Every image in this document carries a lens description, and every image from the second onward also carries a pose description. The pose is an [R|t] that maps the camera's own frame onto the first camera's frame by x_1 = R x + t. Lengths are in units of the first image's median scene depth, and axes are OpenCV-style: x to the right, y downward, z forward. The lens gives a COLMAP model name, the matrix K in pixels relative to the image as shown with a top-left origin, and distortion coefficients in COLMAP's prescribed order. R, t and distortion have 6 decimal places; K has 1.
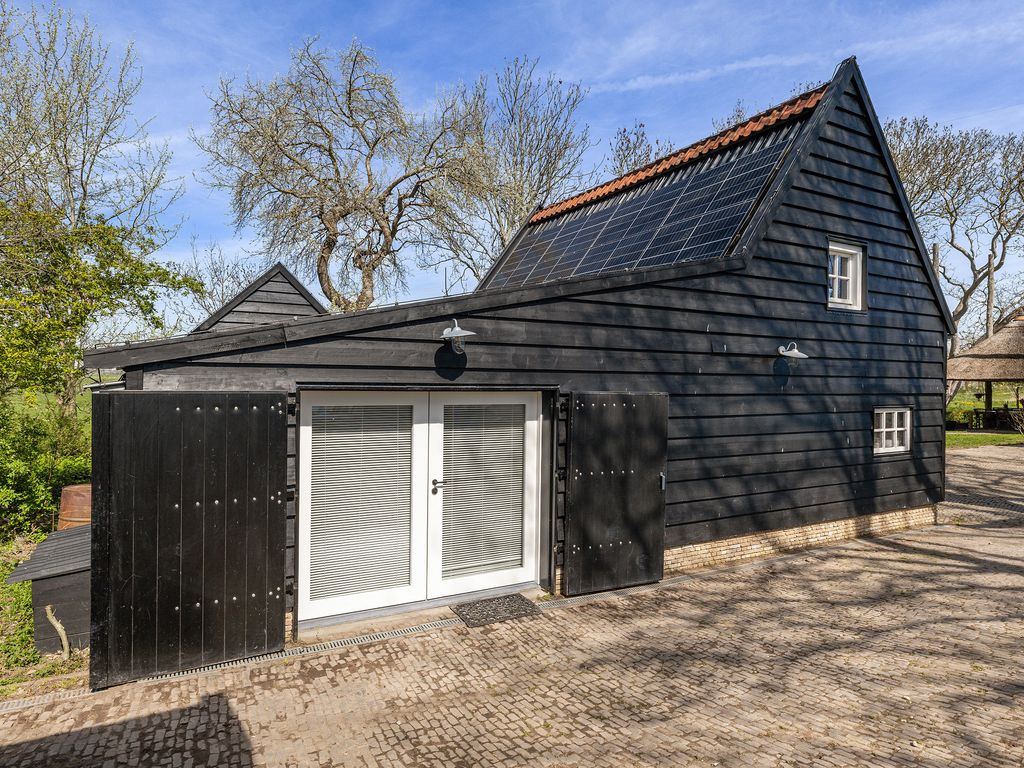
lens RADIAL K [[644.2, 0, 512.0], [0, 644.2, 384.0], [0, 0, 1]] dist [0.000120, -0.000957]
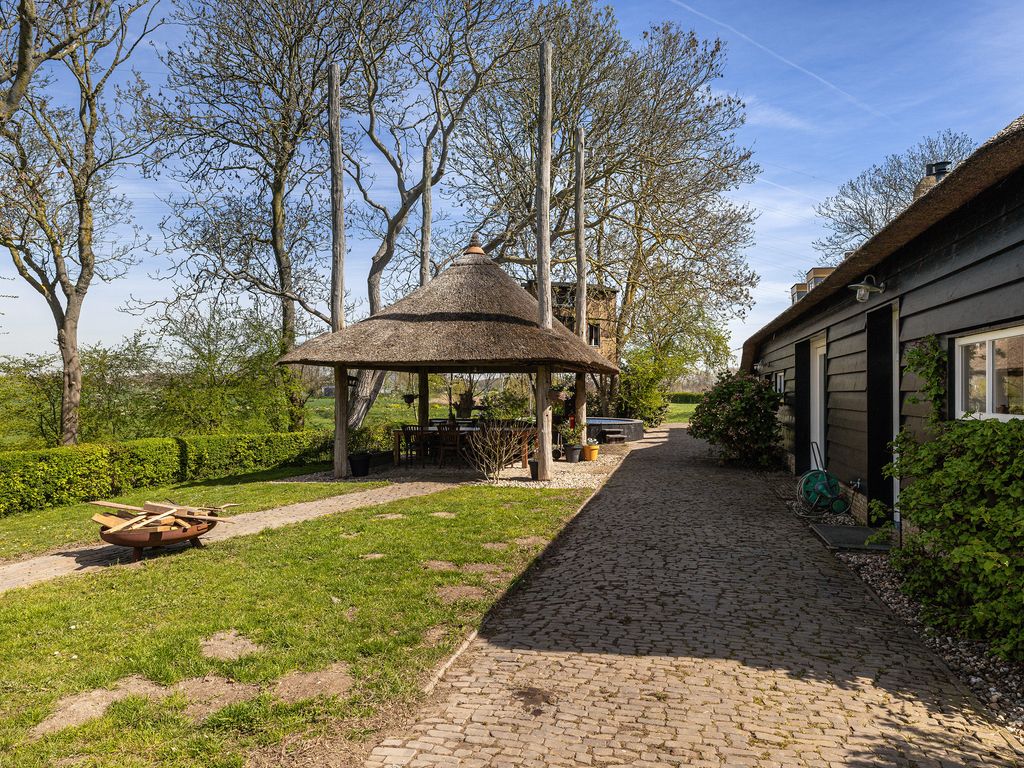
lens RADIAL K [[644.2, 0, 512.0], [0, 644.2, 384.0], [0, 0, 1]] dist [0.000120, -0.000957]
pose [[0.701809, 0.004566, 0.712350, 0.421157], [-0.000652, 0.999983, -0.005767, 0.009804], [-0.712365, 0.003583, 0.701800, 0.588492]]
